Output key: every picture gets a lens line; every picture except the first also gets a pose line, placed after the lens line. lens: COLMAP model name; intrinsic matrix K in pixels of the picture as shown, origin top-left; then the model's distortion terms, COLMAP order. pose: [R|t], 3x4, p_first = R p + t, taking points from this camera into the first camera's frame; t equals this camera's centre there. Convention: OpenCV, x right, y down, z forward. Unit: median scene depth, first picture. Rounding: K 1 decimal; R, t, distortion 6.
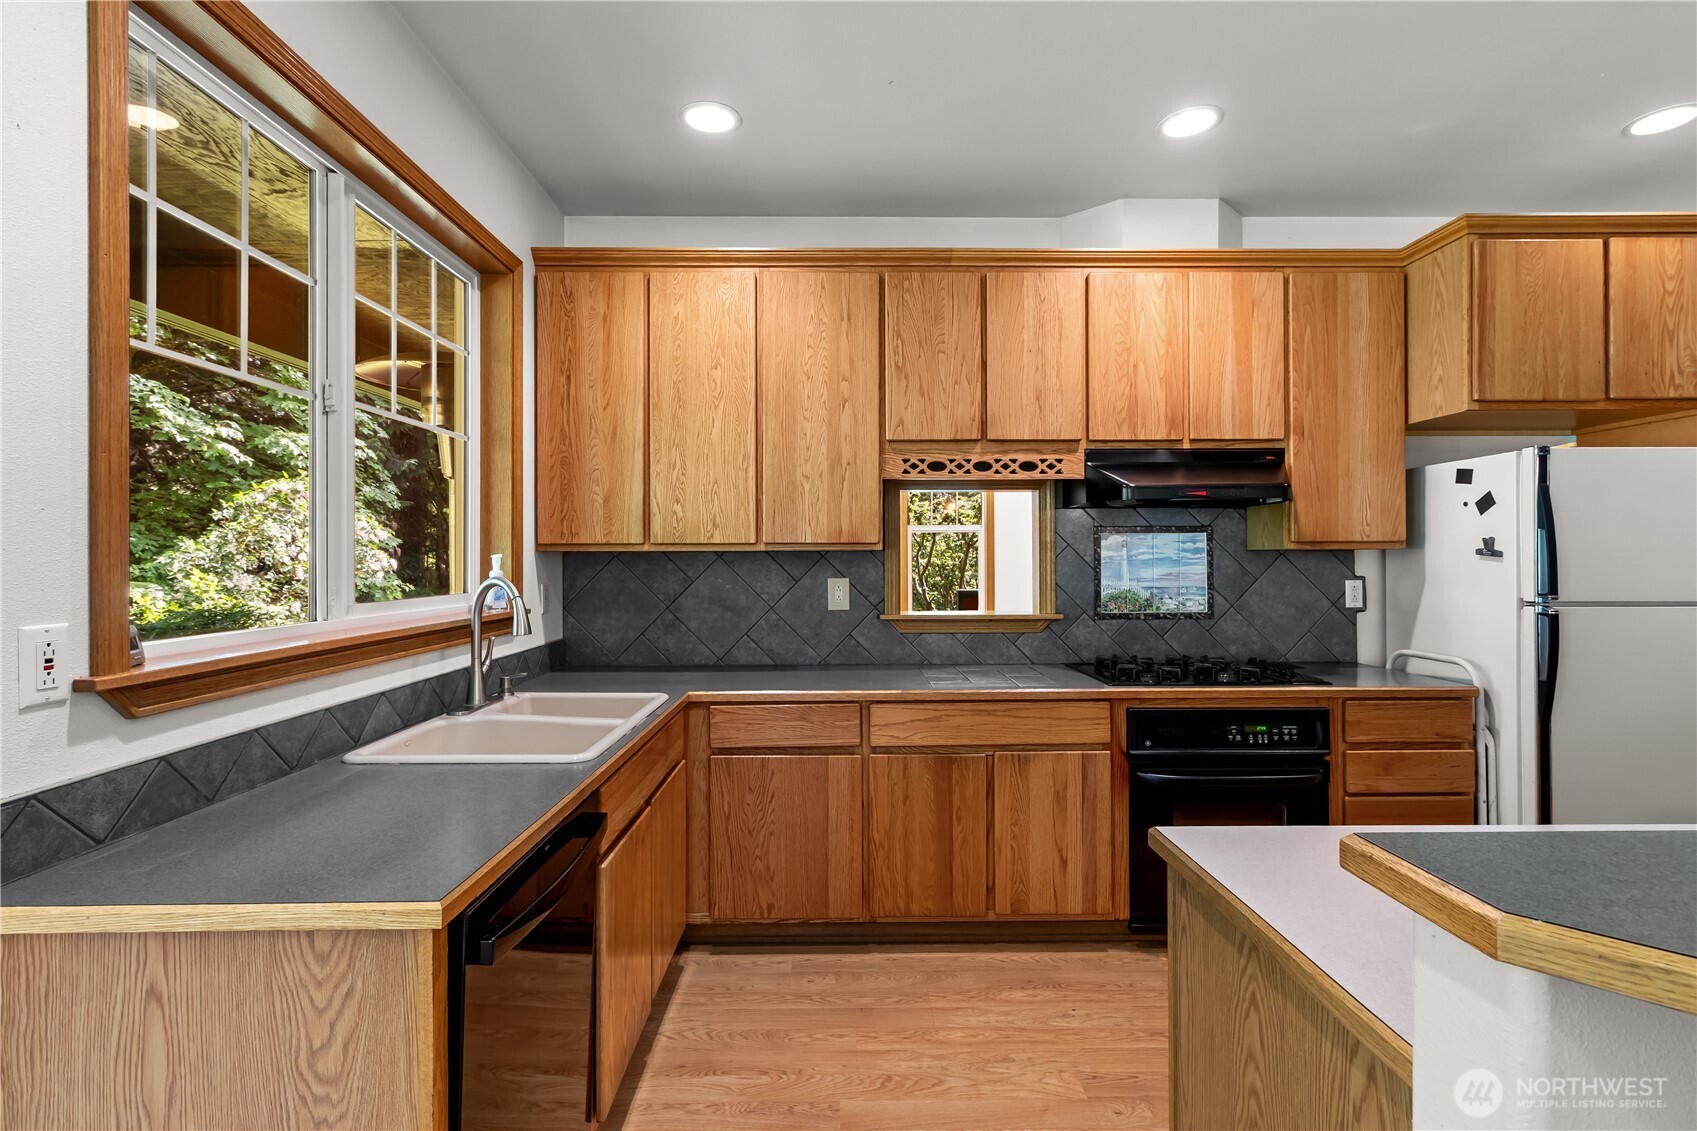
lens RADIAL K [[799.2, 0, 848.5], [0, 799.2, 565.5], [0, 0, 1]] dist [0.000822, 0.000224]
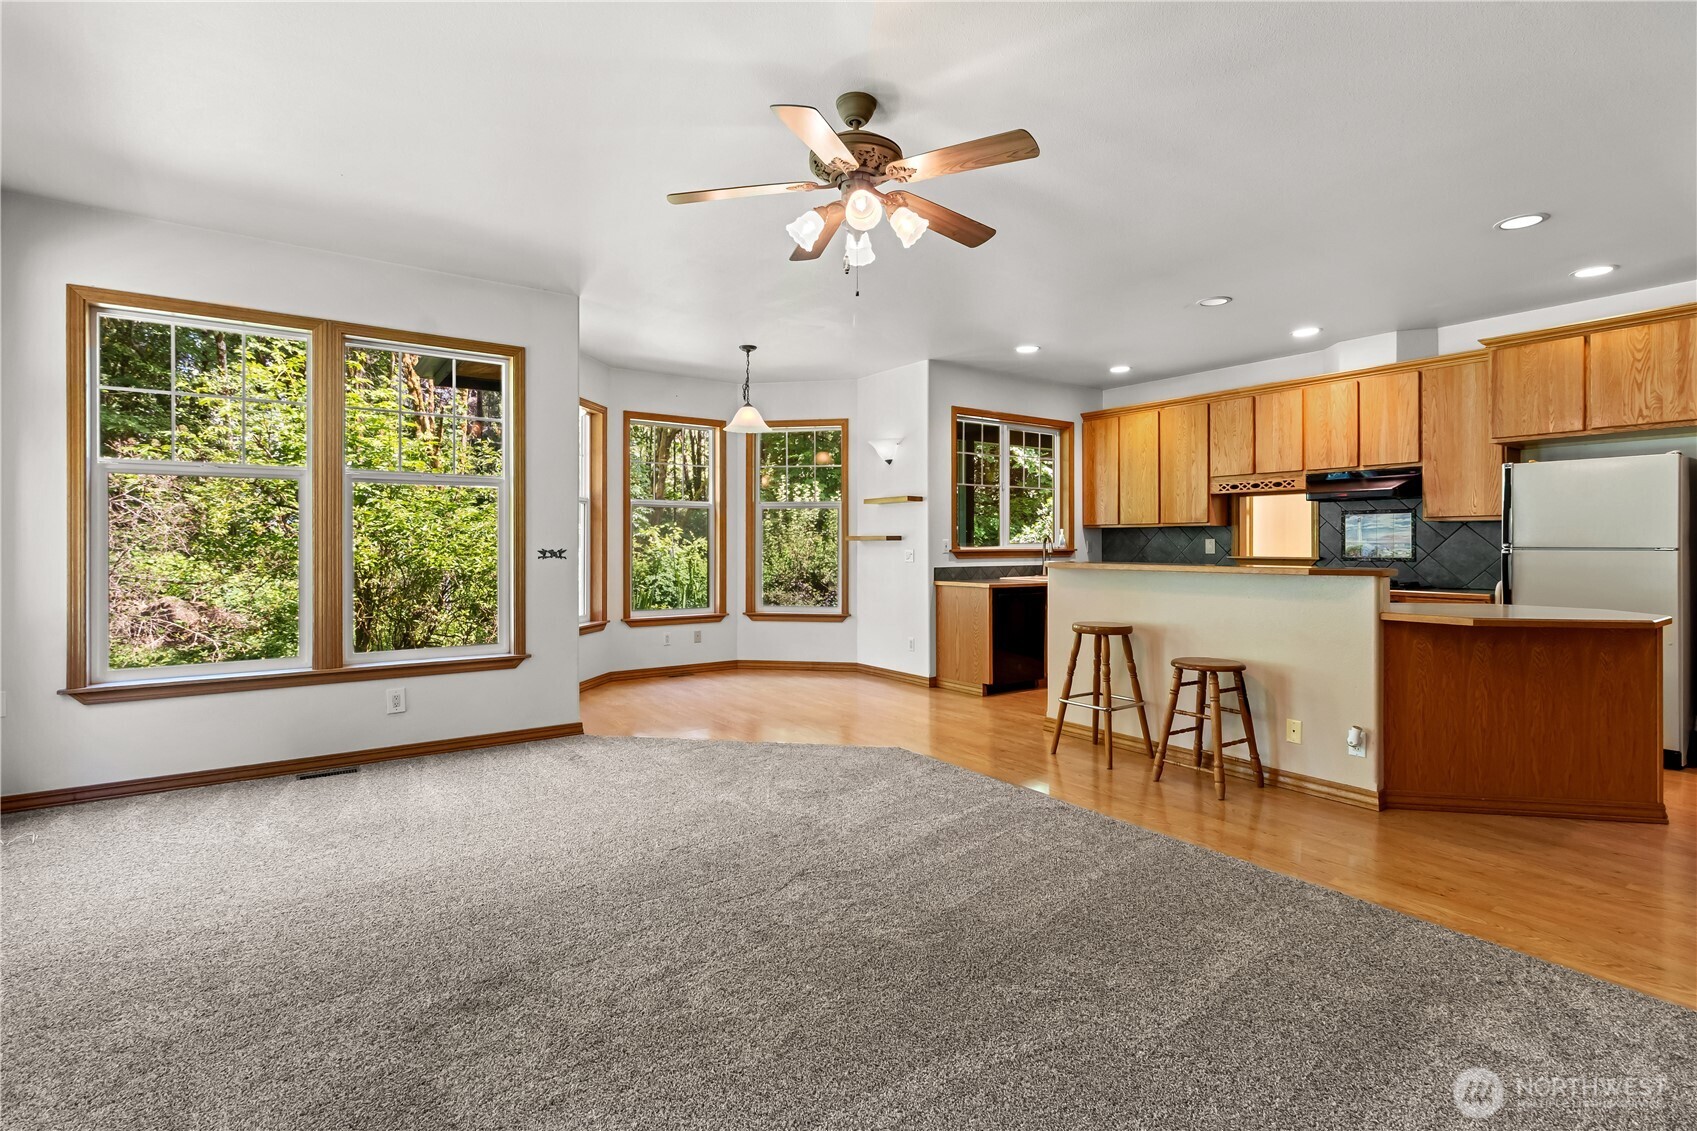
lens RADIAL K [[799.2, 0, 848.5], [0, 799.2, 565.5], [0, 0, 1]] dist [0.000822, 0.000224]
pose [[0.581586, 0.024397, -0.813119, 1.299127], [-0.008878, 0.999681, 0.023645, 0.049958], [0.813436, -0.006532, 0.581617, -1.155818]]
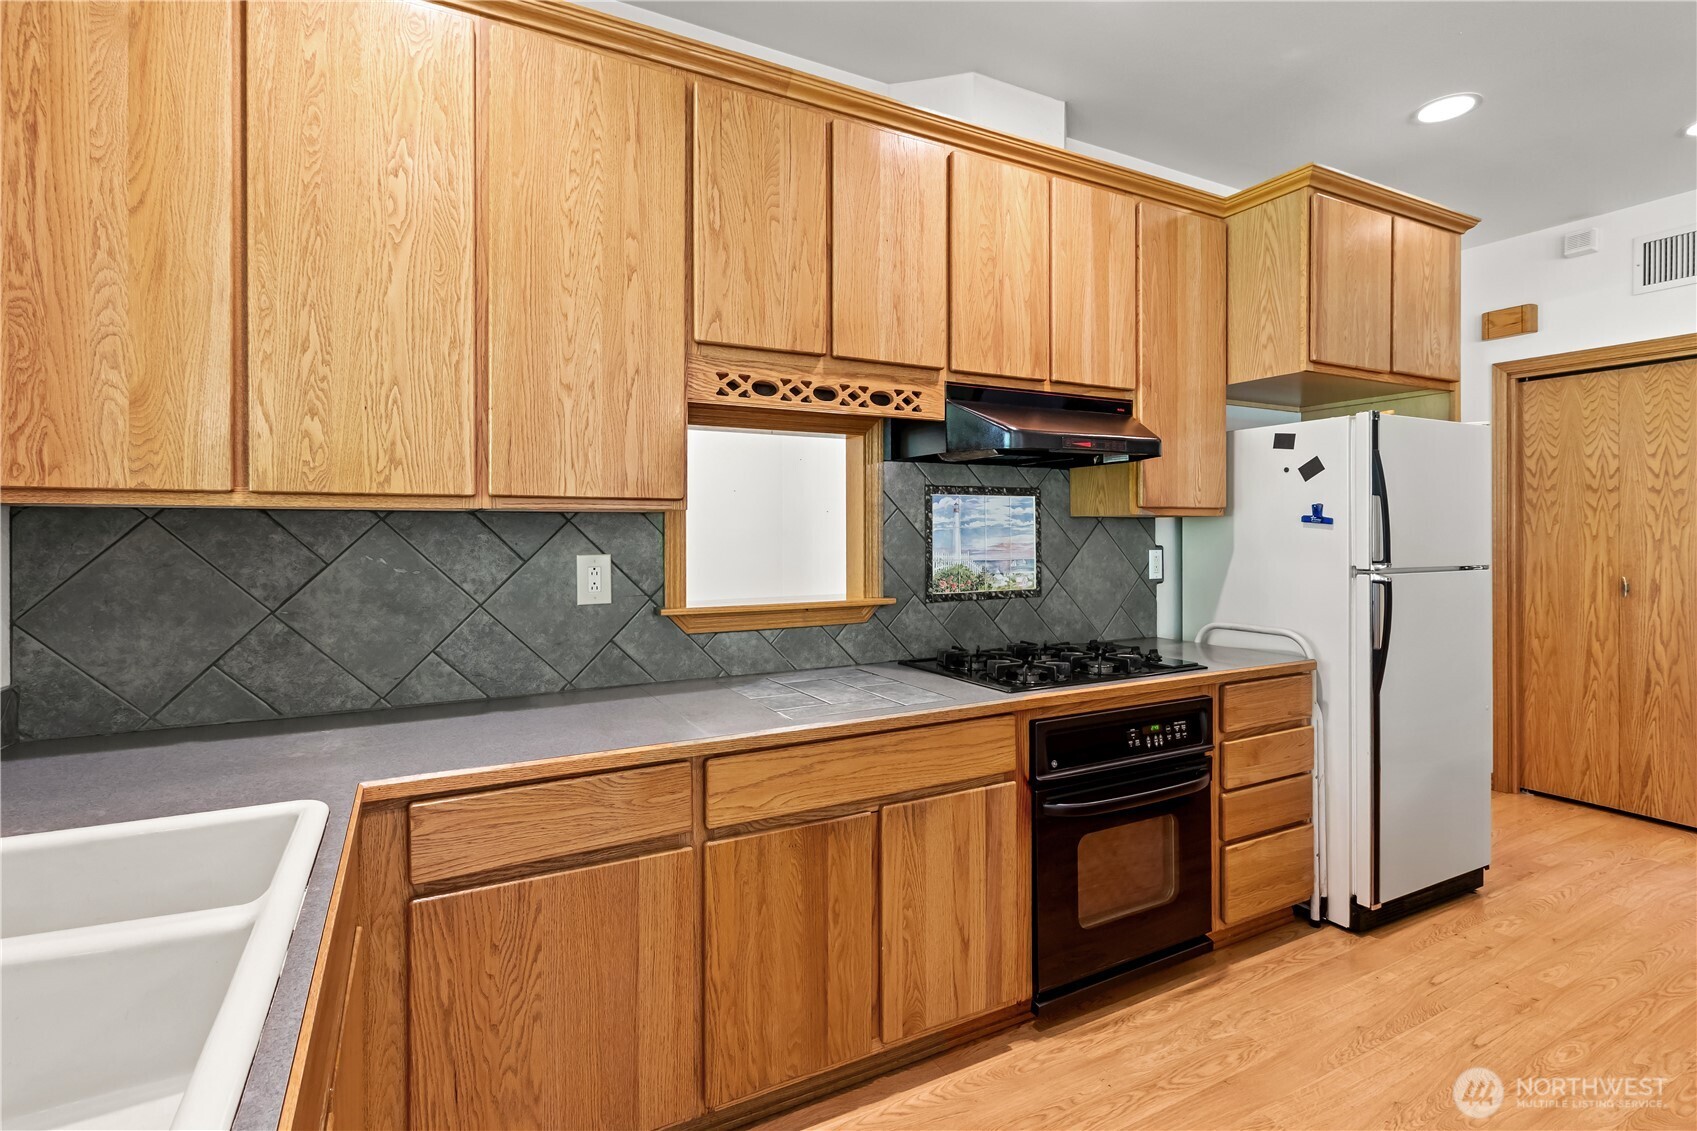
lens RADIAL K [[807.5, 0, 846.9], [0, 807.5, 536.7], [0, 0, 1]] dist [0.000257, 0.000641]
pose [[0.888213, -0.002299, 0.459427, -0.144644], [0.004054, 0.999988, -0.002833, 0.004492], [-0.459415, 0.004378, 0.888211, 0.362607]]
